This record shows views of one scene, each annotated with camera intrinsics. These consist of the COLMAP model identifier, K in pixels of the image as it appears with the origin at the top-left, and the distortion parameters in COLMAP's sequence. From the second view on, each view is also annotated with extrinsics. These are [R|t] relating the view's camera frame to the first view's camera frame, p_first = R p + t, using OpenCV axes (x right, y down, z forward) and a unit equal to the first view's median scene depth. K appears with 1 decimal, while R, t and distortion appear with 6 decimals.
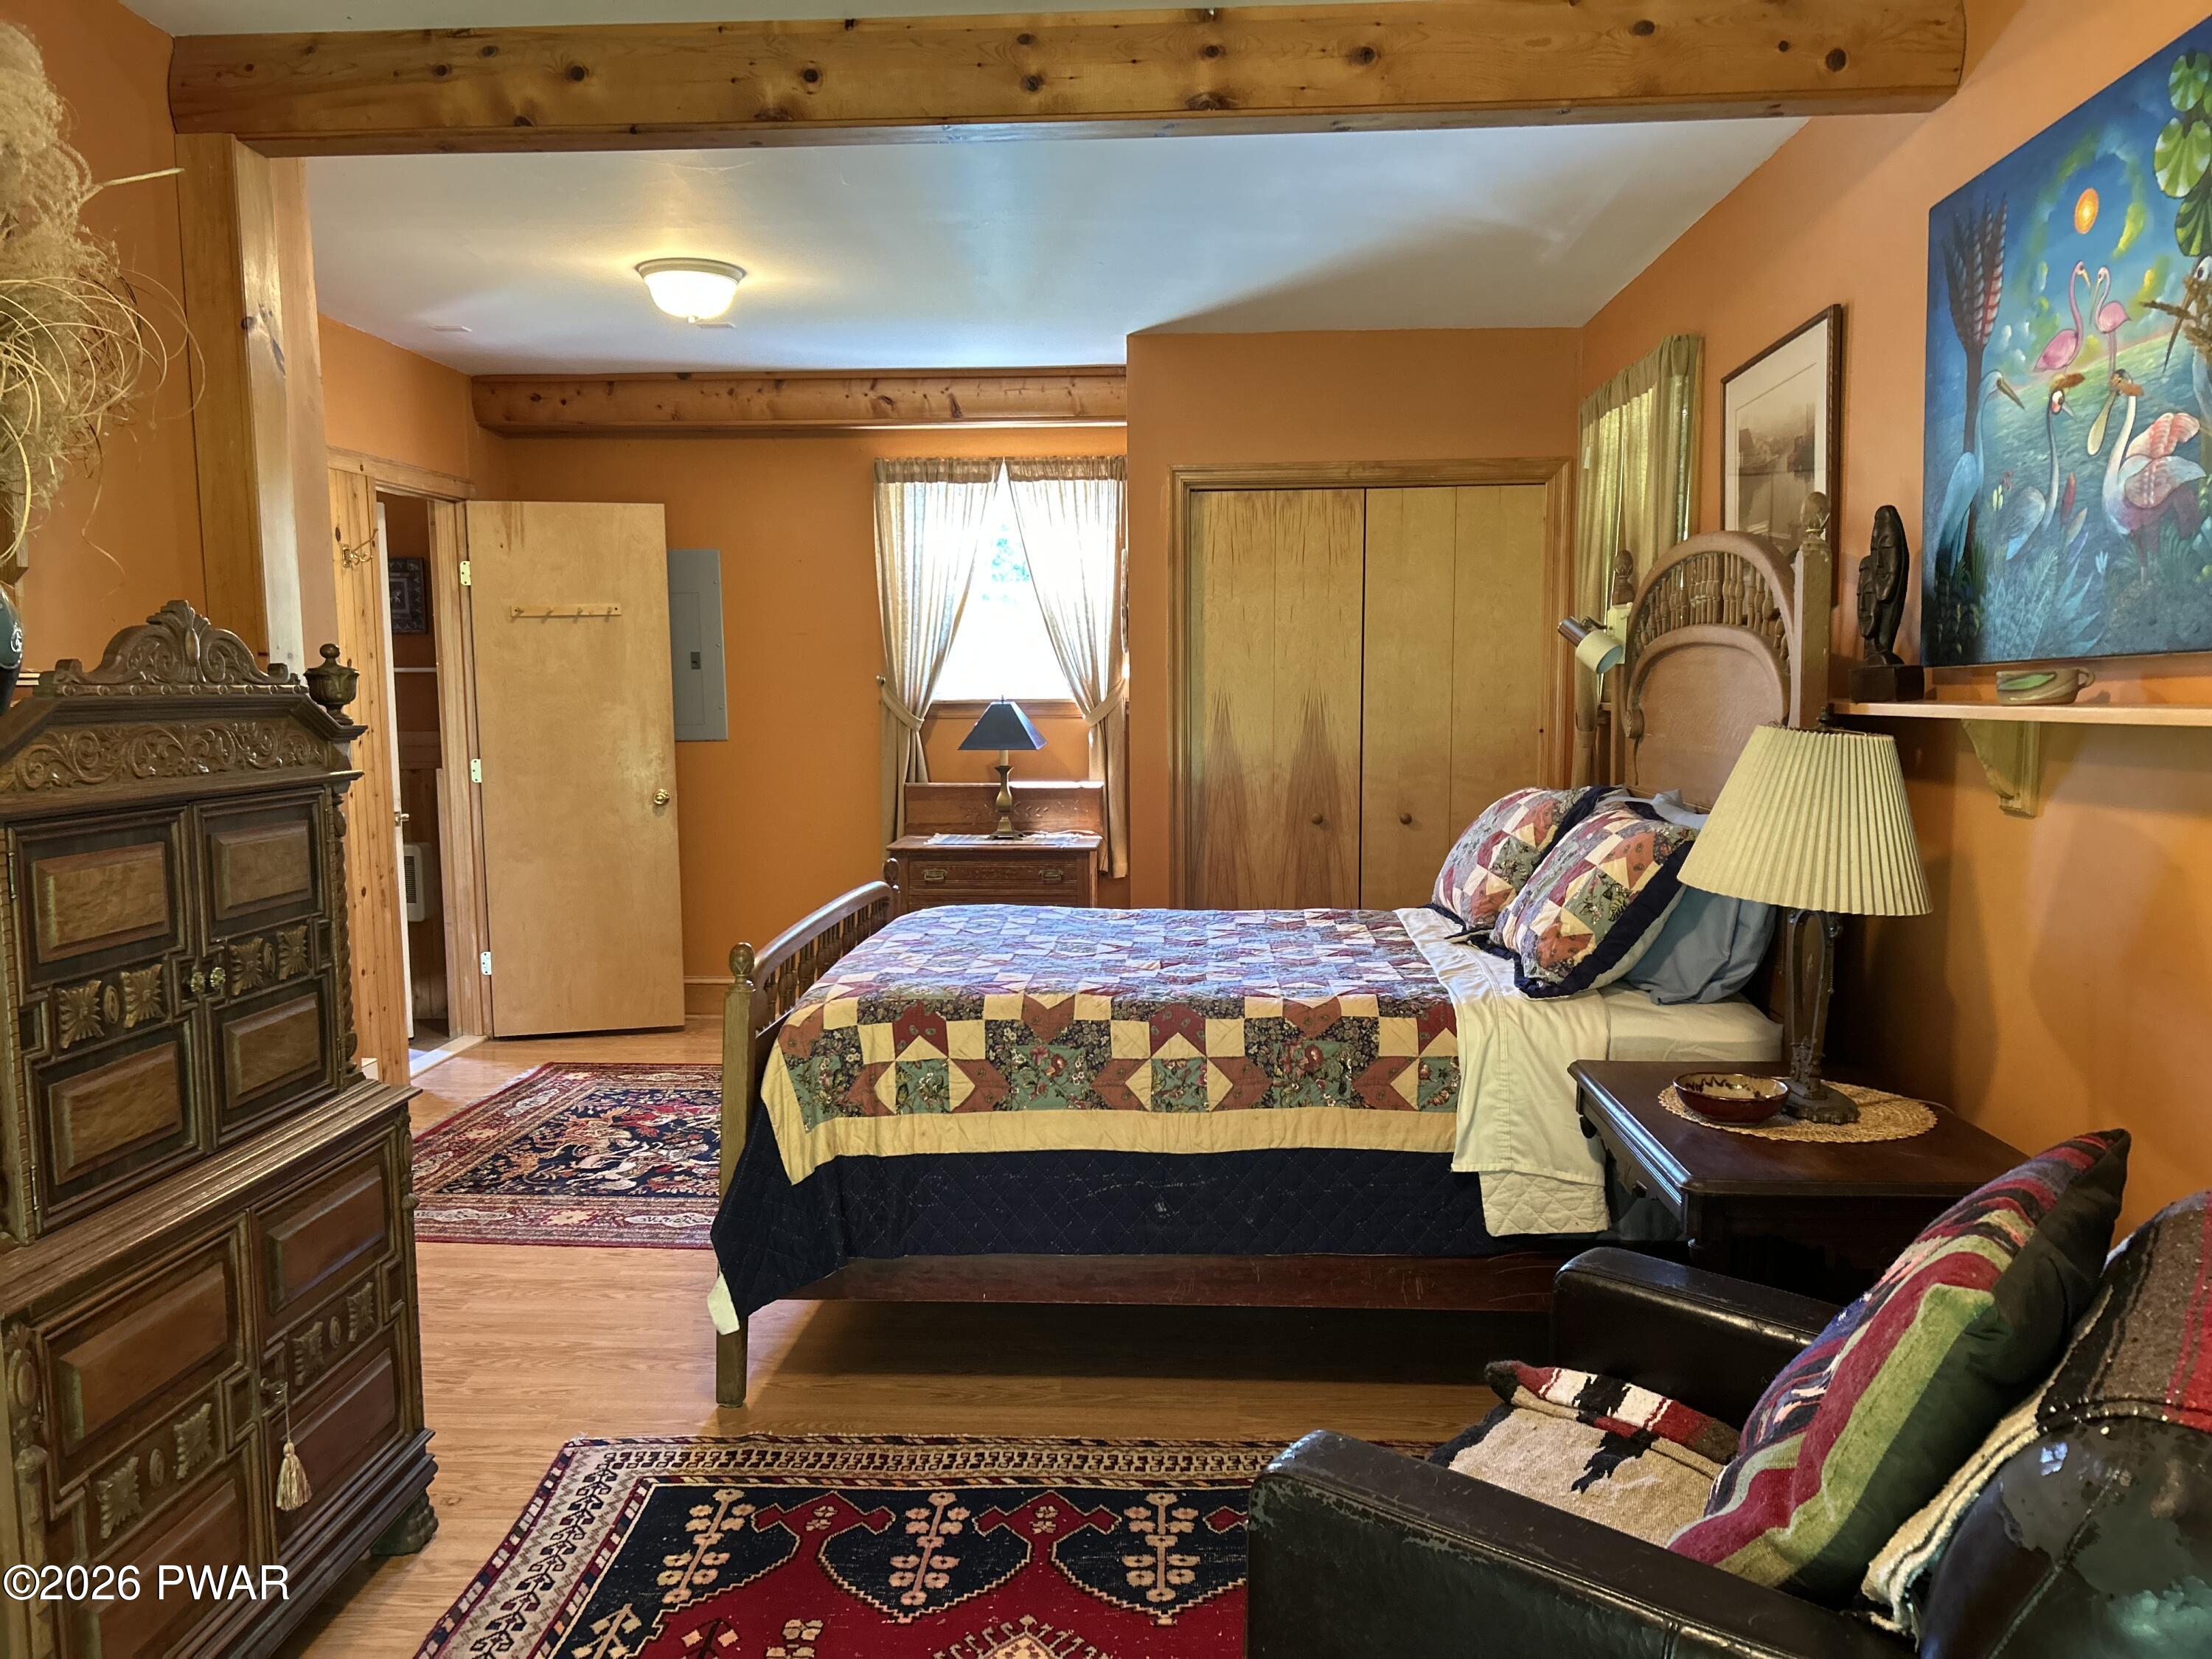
lens RADIAL K [[1630.7, 0, 1104.3], [0, 1630.7, 833.2], [0, 0, 1]] dist [0.006369, -0.003933]
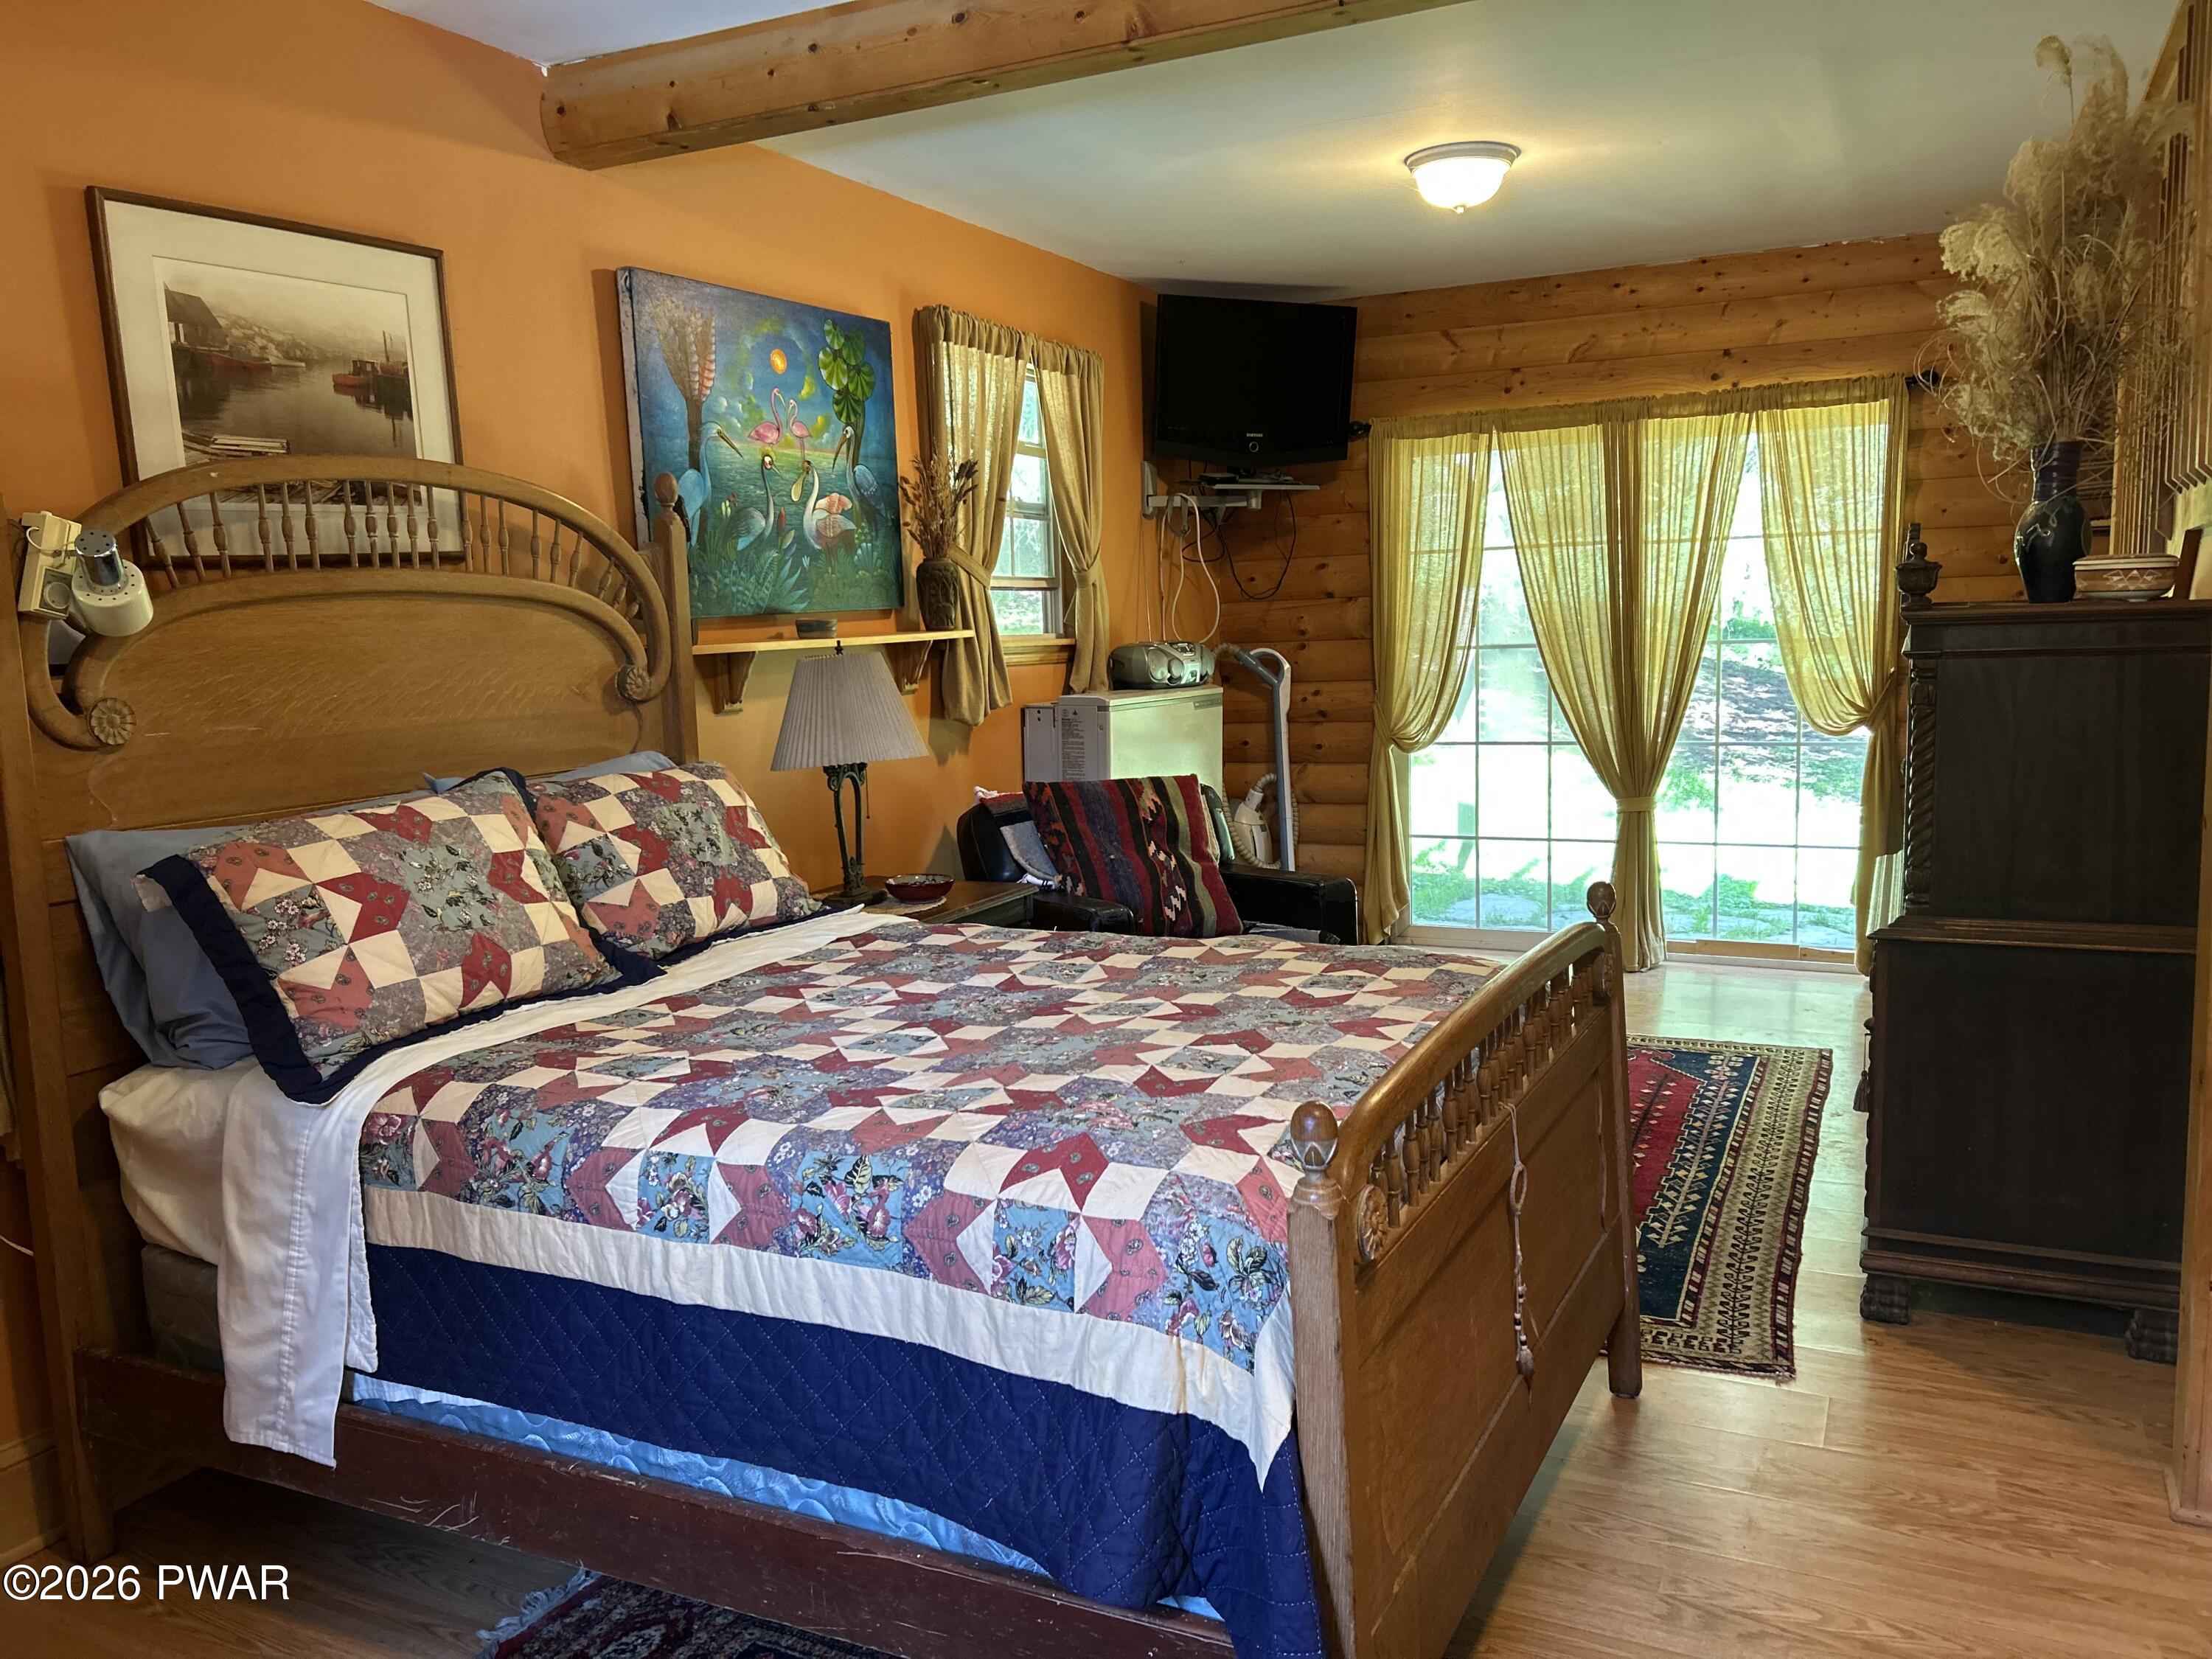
lens RADIAL K [[1630.7, 0, 1106.8], [0, 1630.7, 830.8], [0, 0, 1]] dist [0.006369, -0.003933]
pose [[-0.915167, -0.013423, 0.402852, -0.437609], [0.078250, 0.974515, 0.210233, -0.221521], [-0.395407, 0.223922, -0.890793, 2.485274]]
